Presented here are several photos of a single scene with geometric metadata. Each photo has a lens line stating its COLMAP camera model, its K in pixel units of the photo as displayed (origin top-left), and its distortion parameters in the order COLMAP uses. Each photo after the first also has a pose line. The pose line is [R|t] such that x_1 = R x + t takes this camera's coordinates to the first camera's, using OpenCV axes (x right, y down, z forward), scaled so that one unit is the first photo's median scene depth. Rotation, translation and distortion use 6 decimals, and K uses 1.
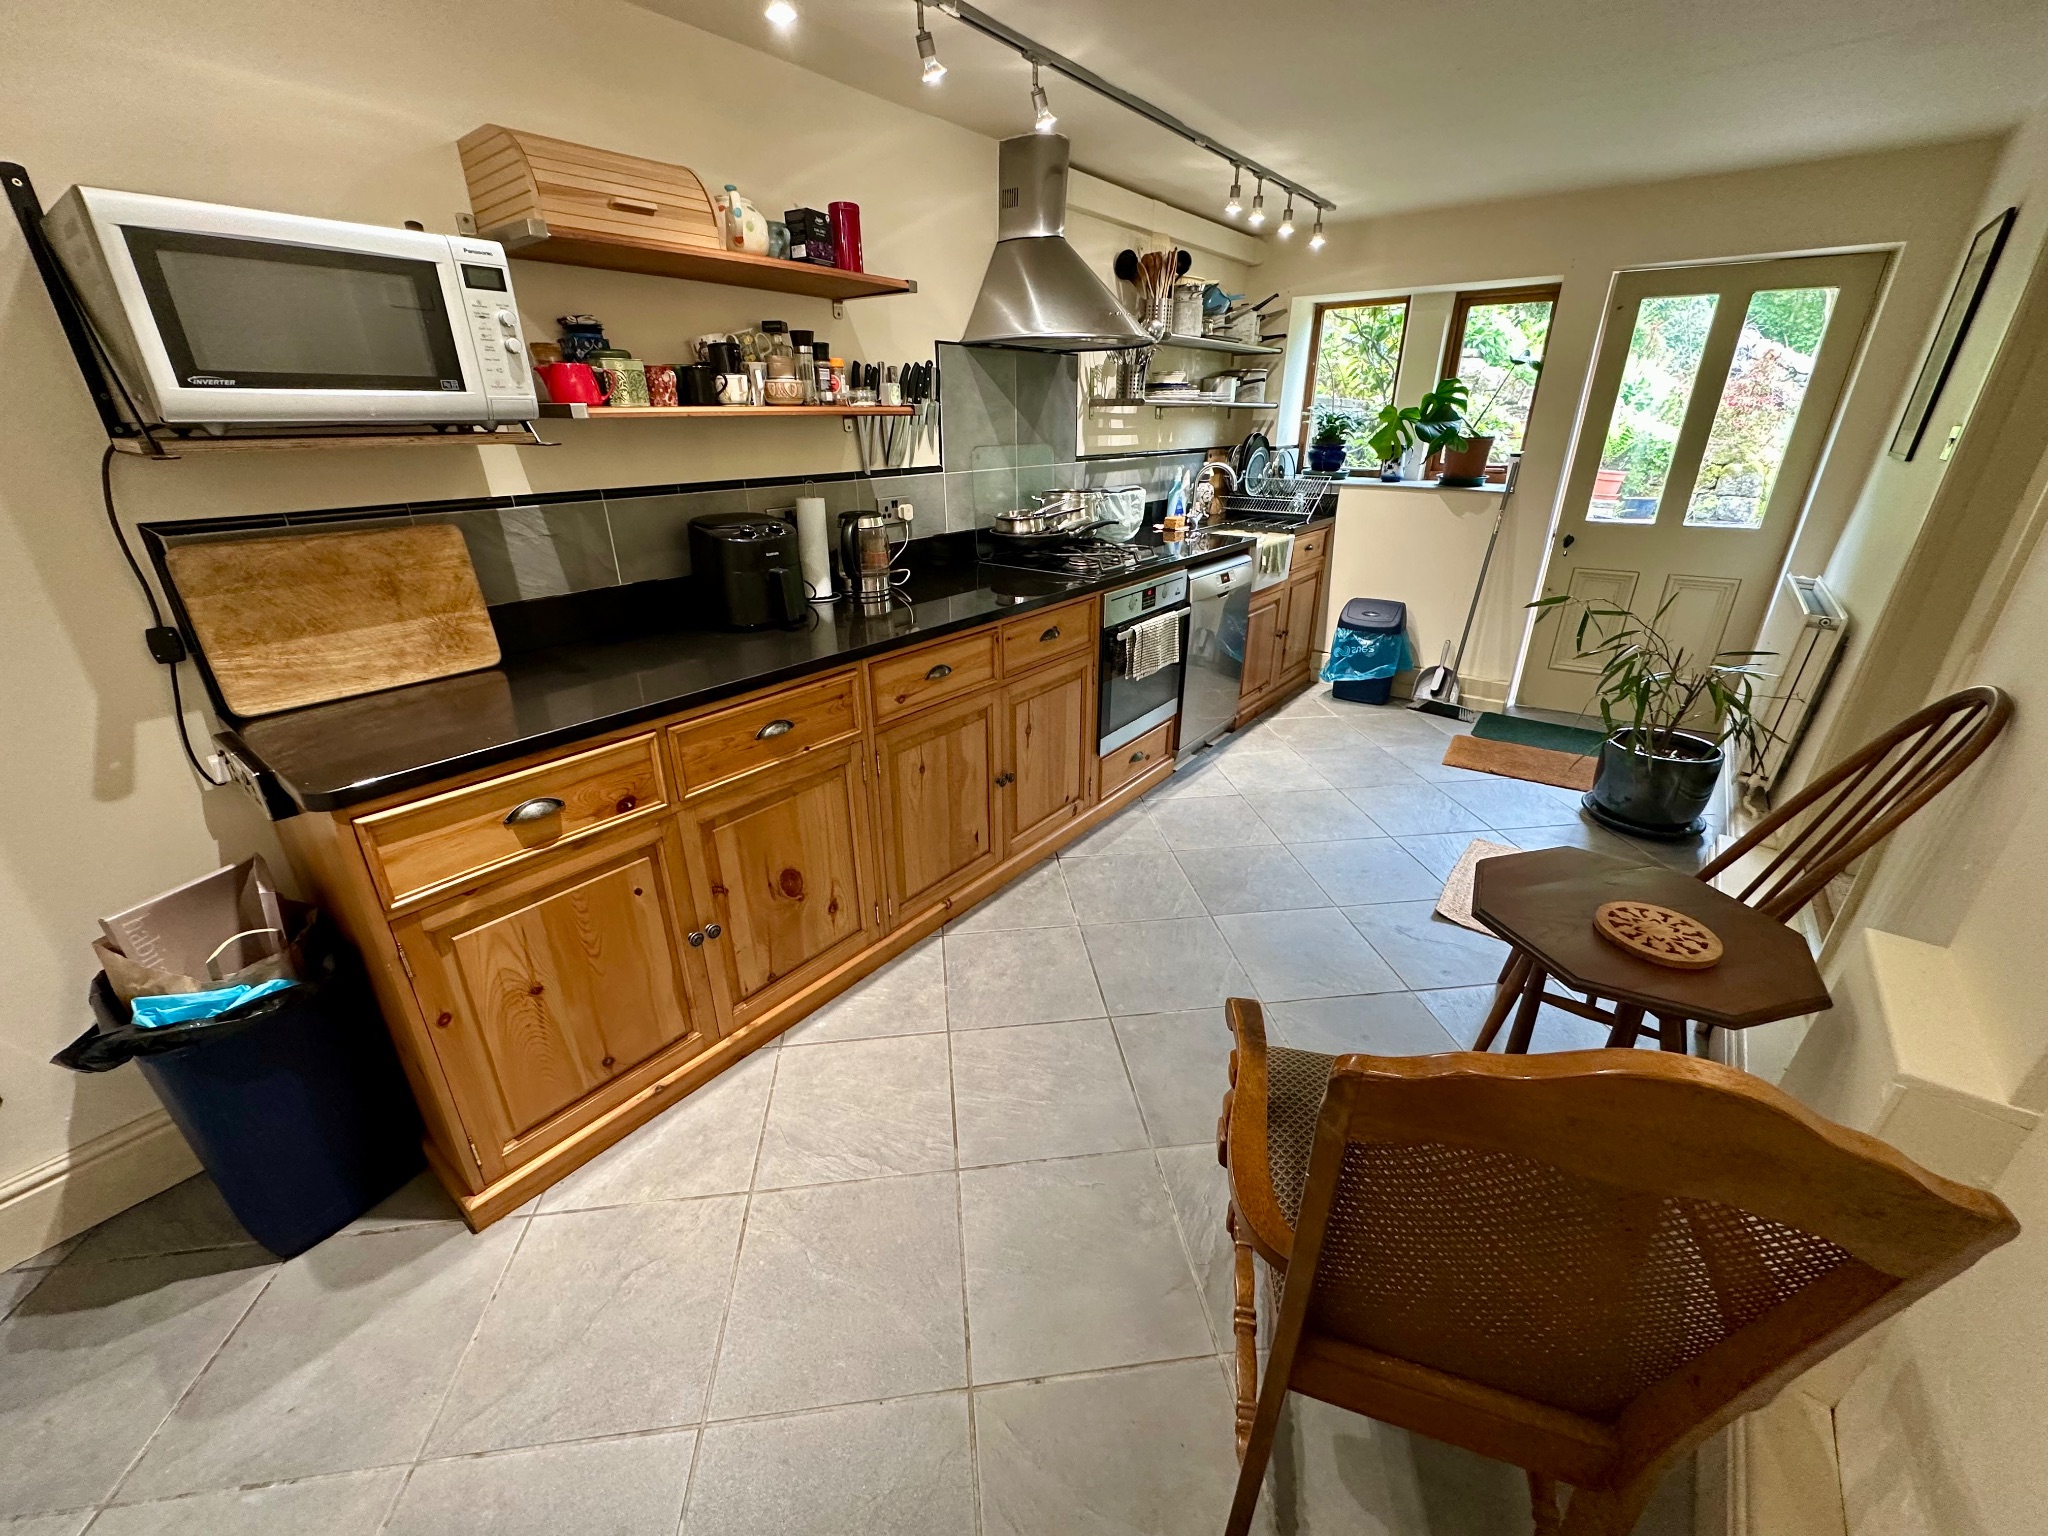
lens RADIAL K [[819.8, 0, 1031.6], [0, 819.8, 775.6], [0, 0, 1]] dist [-0.002185, 0.000113]
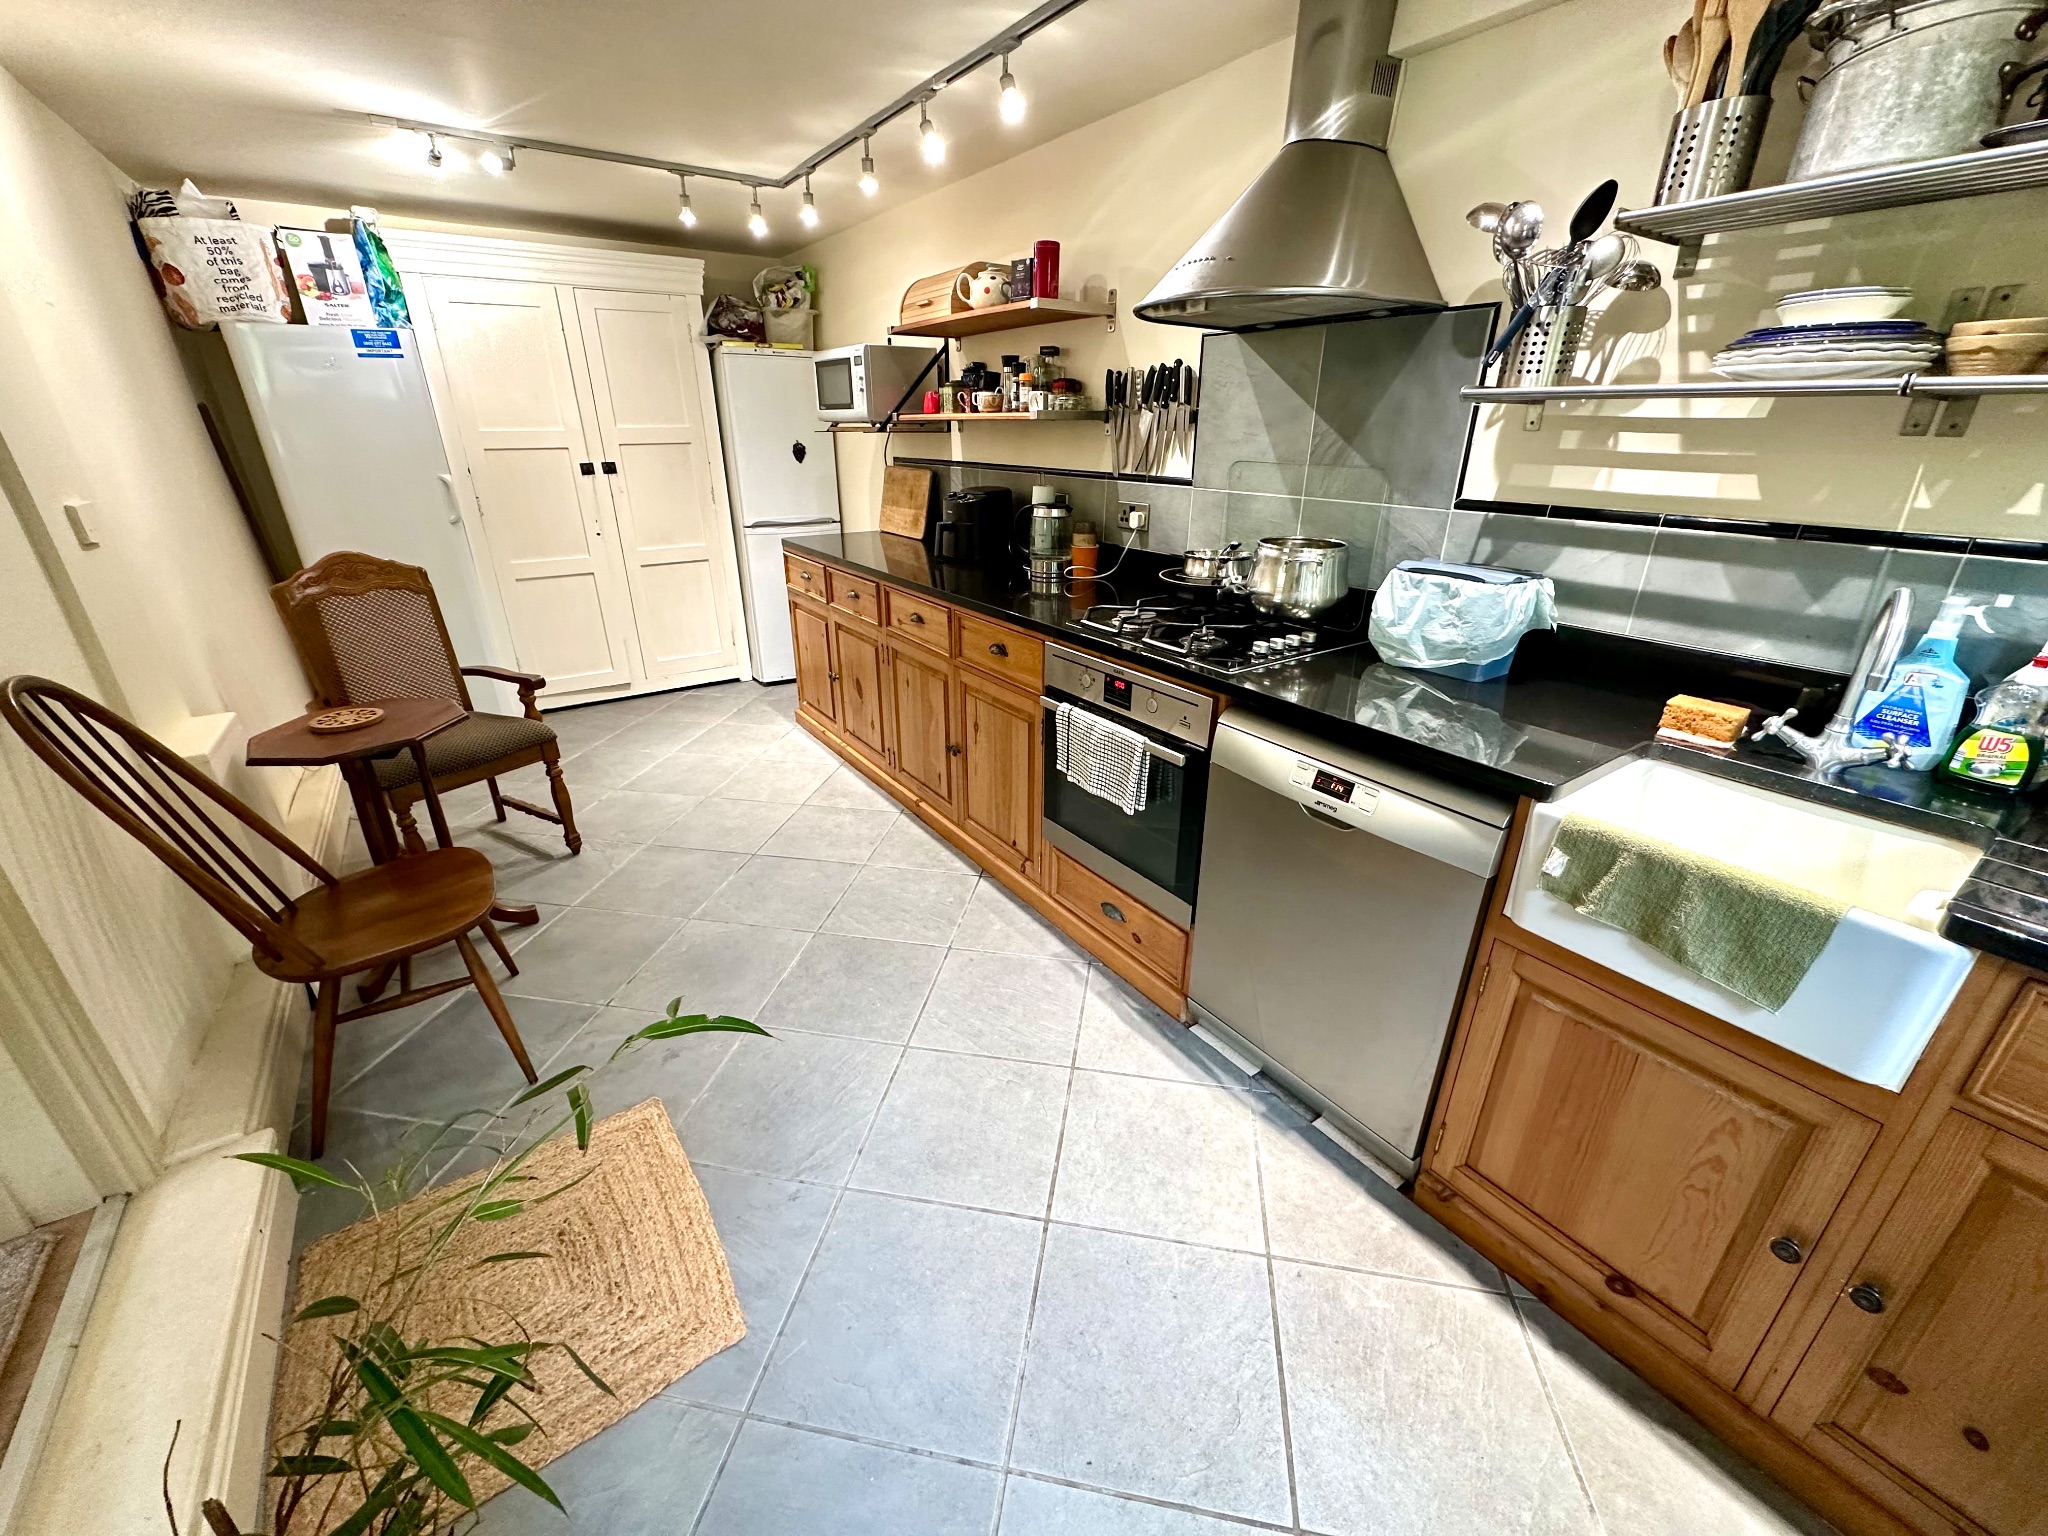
lens RADIAL K [[819.8, 0, 1025.3], [0, 819.8, 770.1], [0, 0, 1]] dist [-0.002185, 0.000113]
pose [[-0.309716, 0.373448, -0.874422, 0.787231], [-0.385670, 0.791252, 0.474530, -0.461115], [0.869100, 0.484207, -0.101036, 1.046229]]
